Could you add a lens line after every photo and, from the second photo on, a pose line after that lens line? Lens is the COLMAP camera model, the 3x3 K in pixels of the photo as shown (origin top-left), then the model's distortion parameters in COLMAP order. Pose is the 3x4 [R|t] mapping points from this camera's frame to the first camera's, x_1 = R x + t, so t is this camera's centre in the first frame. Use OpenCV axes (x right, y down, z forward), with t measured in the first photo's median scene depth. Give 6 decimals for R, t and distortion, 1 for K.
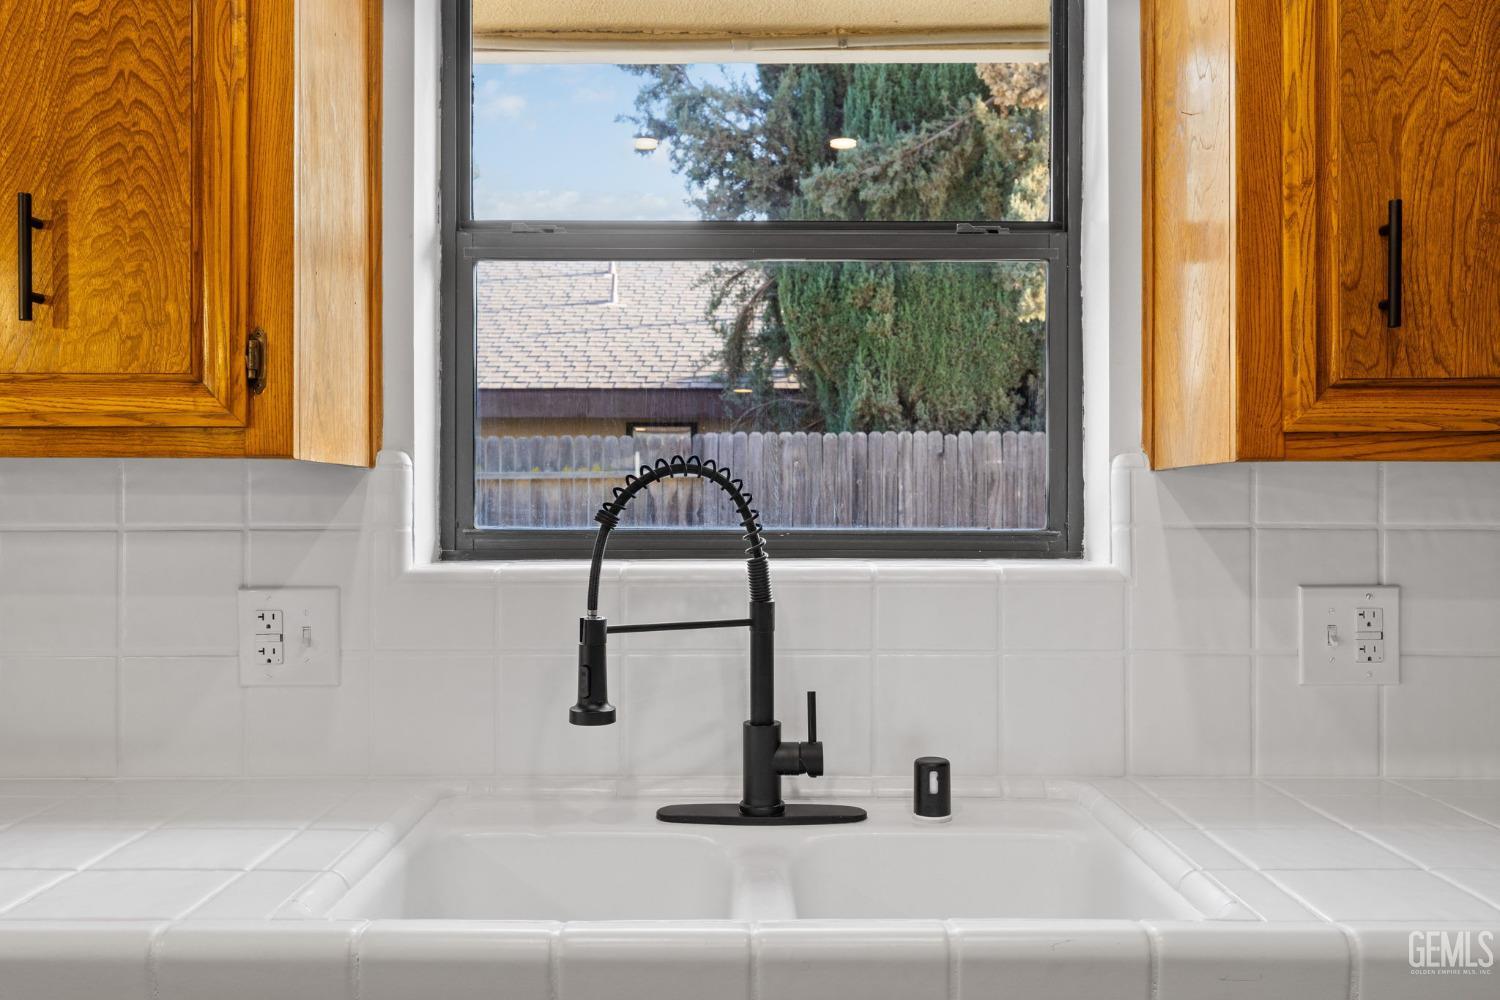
lens RADIAL K [[1361.0, 0, 739.2], [0, 1361.0, 502.2], [0, 0, 1]] dist [0.007254, 0.004380]
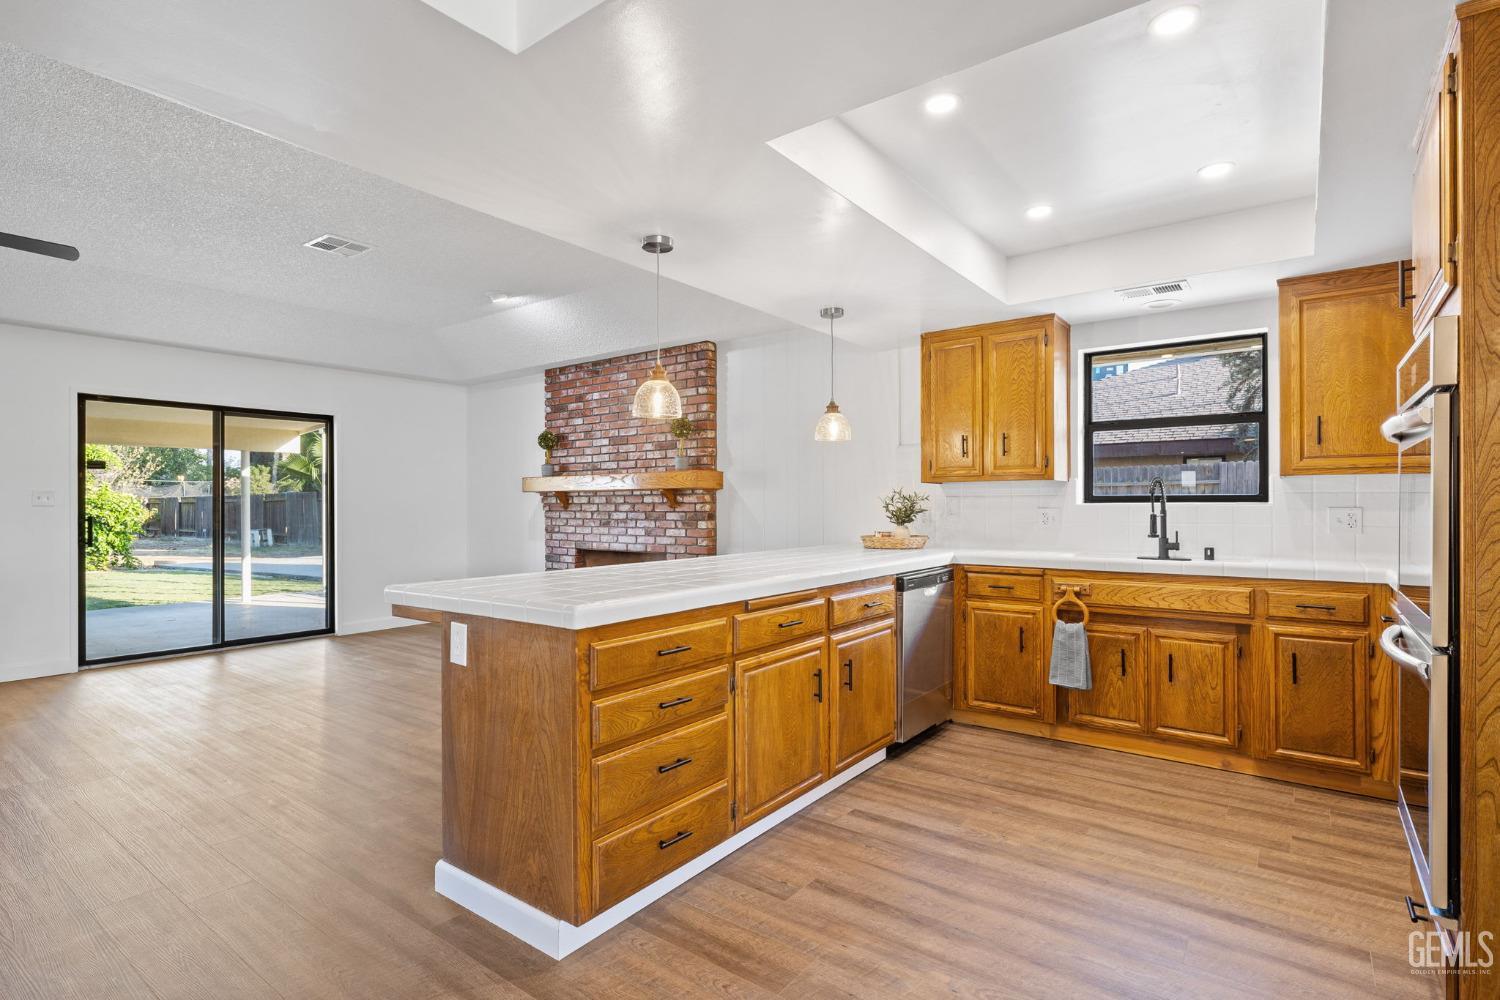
lens RADIAL K [[738.5, 0, 748.1], [0, 738.5, 504.0], [0, 0, 1]] dist [0.001001, 0.000374]
pose [[0.801893, -0.002434, -0.597462, 0.345488], [0.003940, 0.999992, 0.001215, 0.042543], [0.597454, -0.003328, 0.801896, -1.615523]]
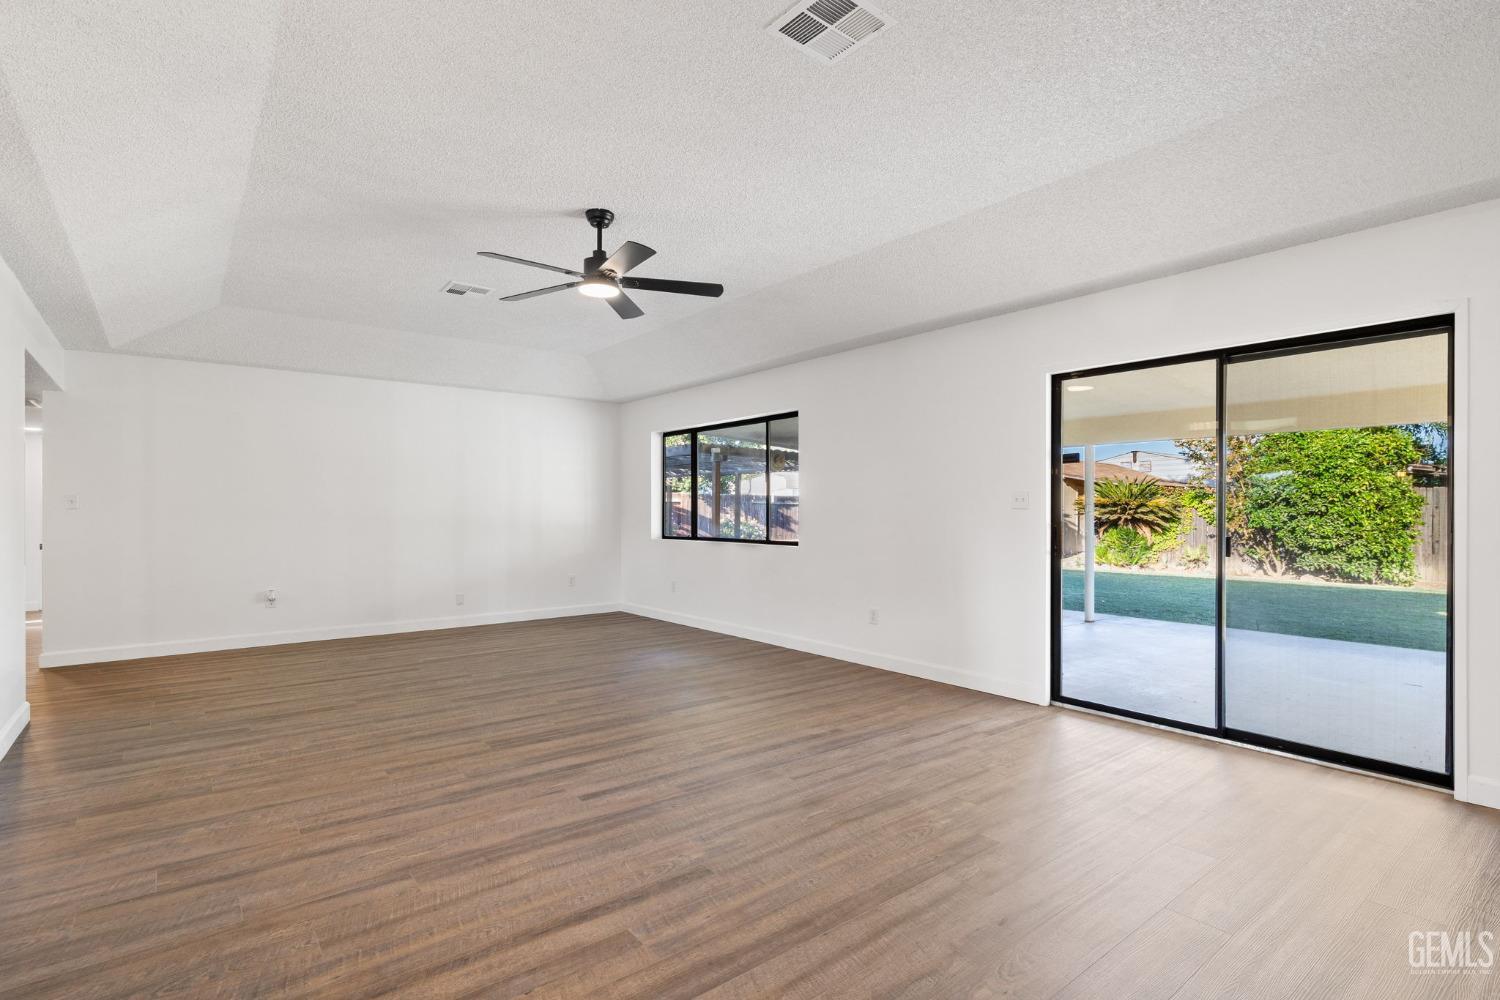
lens RADIAL K [[724.0, 0, 740.3], [0, 724.0, 506.1], [0, 0, 1]] dist [0.000263, 0.000045]
pose [[-0.783245, -0.001463, -0.621711, -1.351284], [0.001920, 0.999987, -0.004771, 0.043104], [0.621710, -0.004931, -0.783232, 0.554811]]
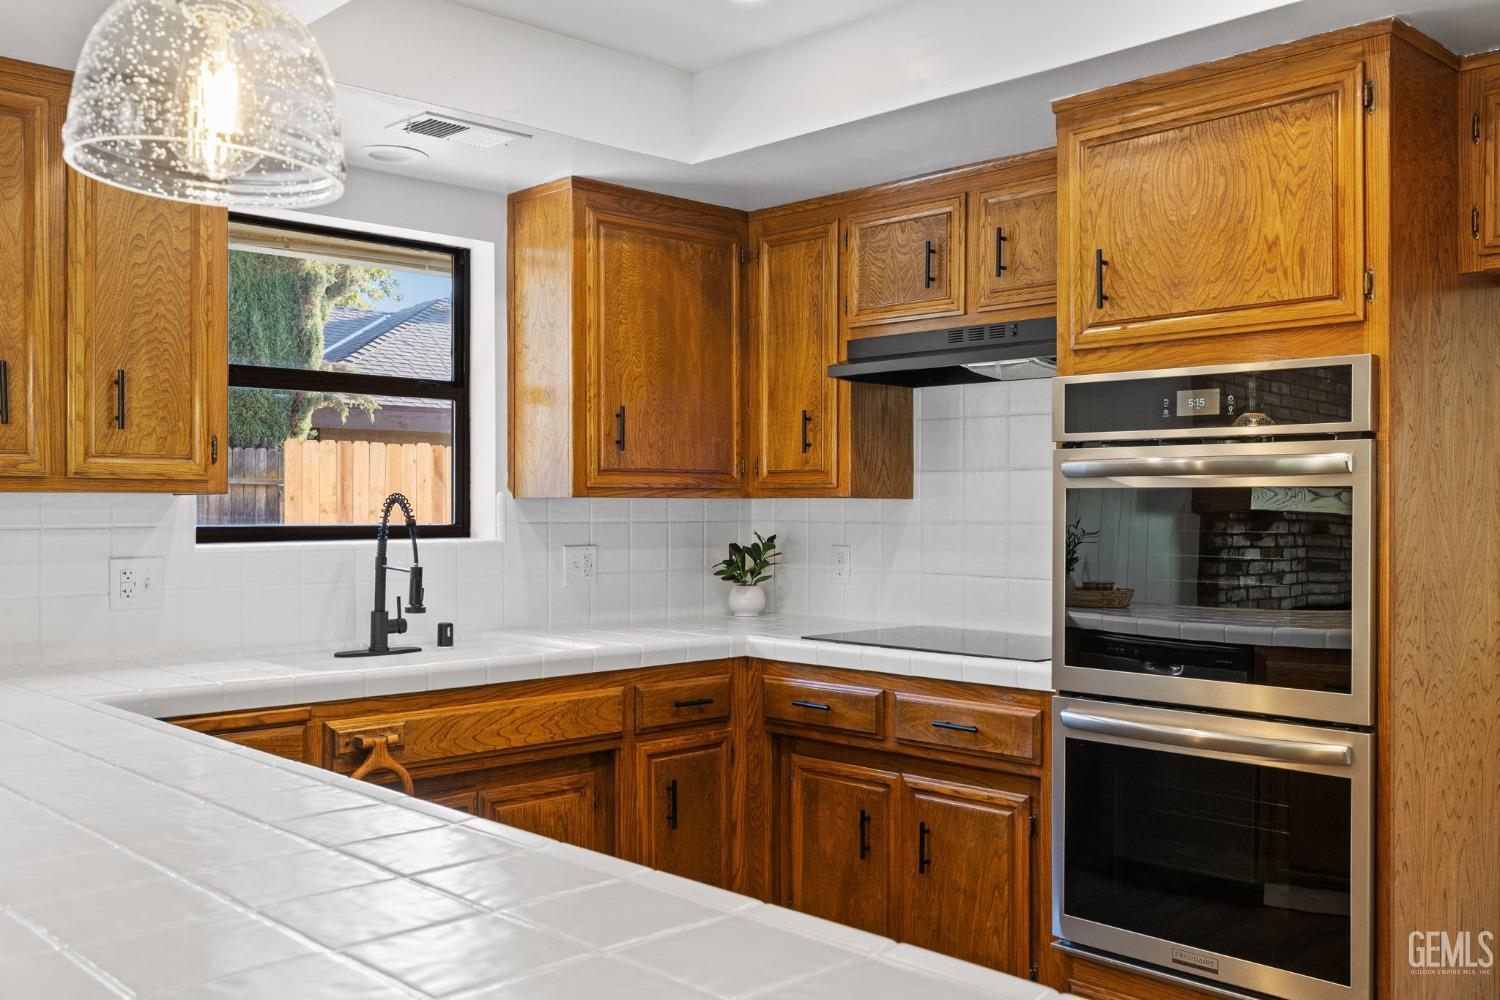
lens RADIAL K [[1361.0, 0, 739.2], [0, 1361.0, 502.2], [0, 0, 1]] dist [0.007254, 0.004380]
pose [[0.719209, 0.002357, 0.694789, -1.052860], [-0.002787, 0.999996, -0.000508, -0.016876], [-0.694788, -0.001571, 0.719213, -0.965858]]
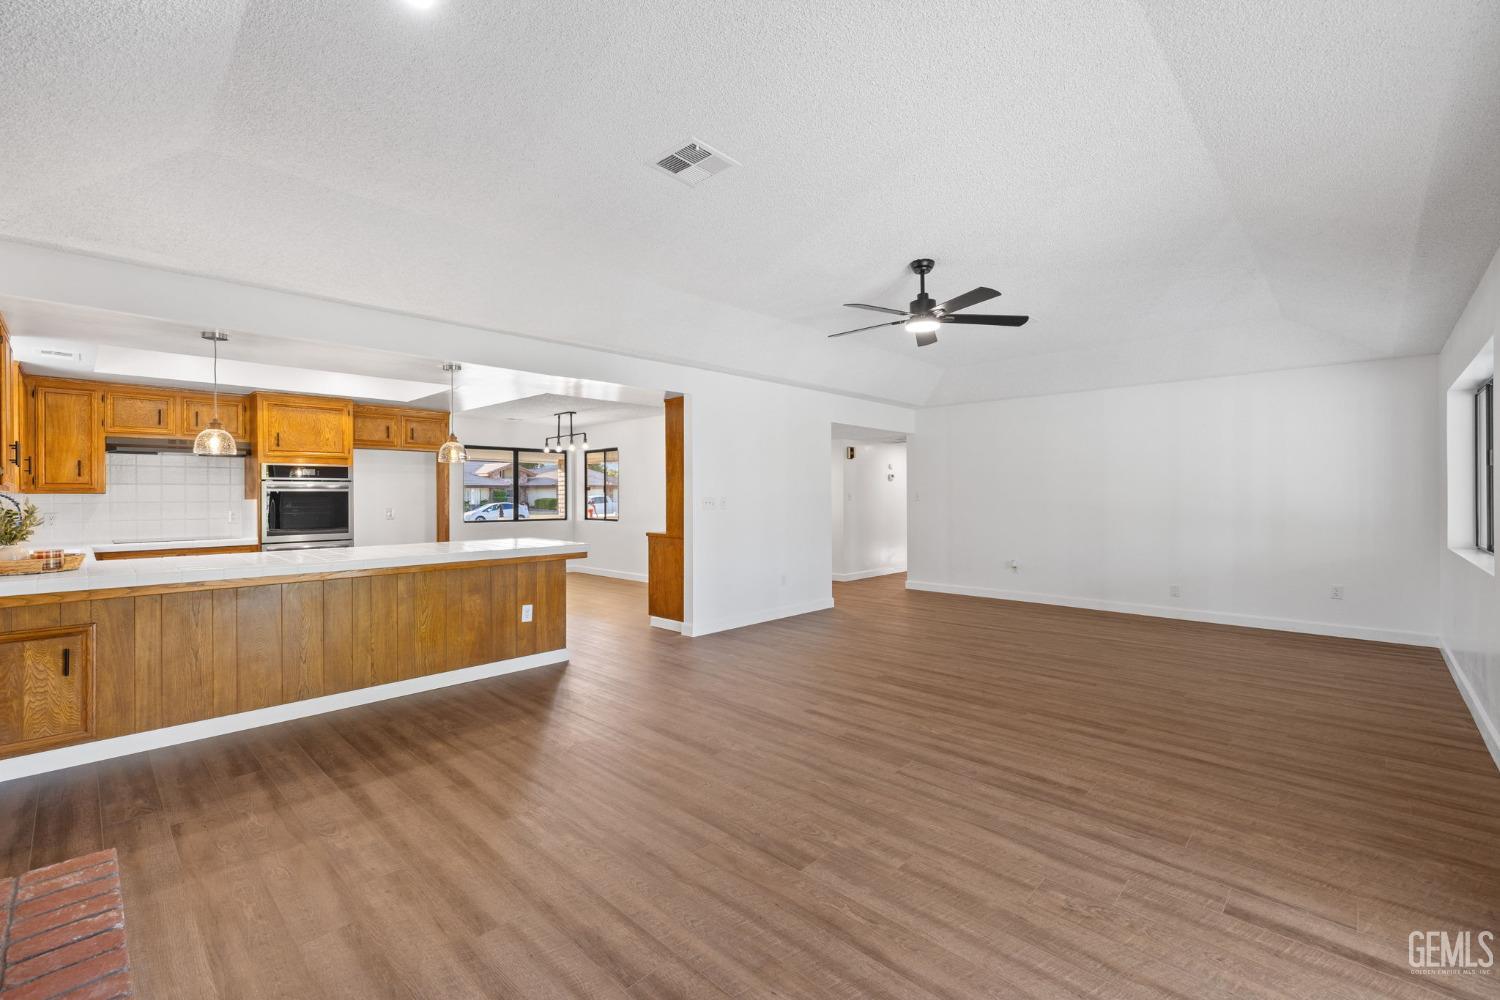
lens RADIAL K [[639.2, 0, 746.2], [0, 639.2, 493.9], [0, 0, 1]] dist [0.002569, 0.000686]
pose [[-0.725817, 0.004521, 0.687873, -3.545107], [0.003002, 0.999990, -0.003405, -0.004577], [-0.687881, -0.000407, -0.725823, 0.701756]]
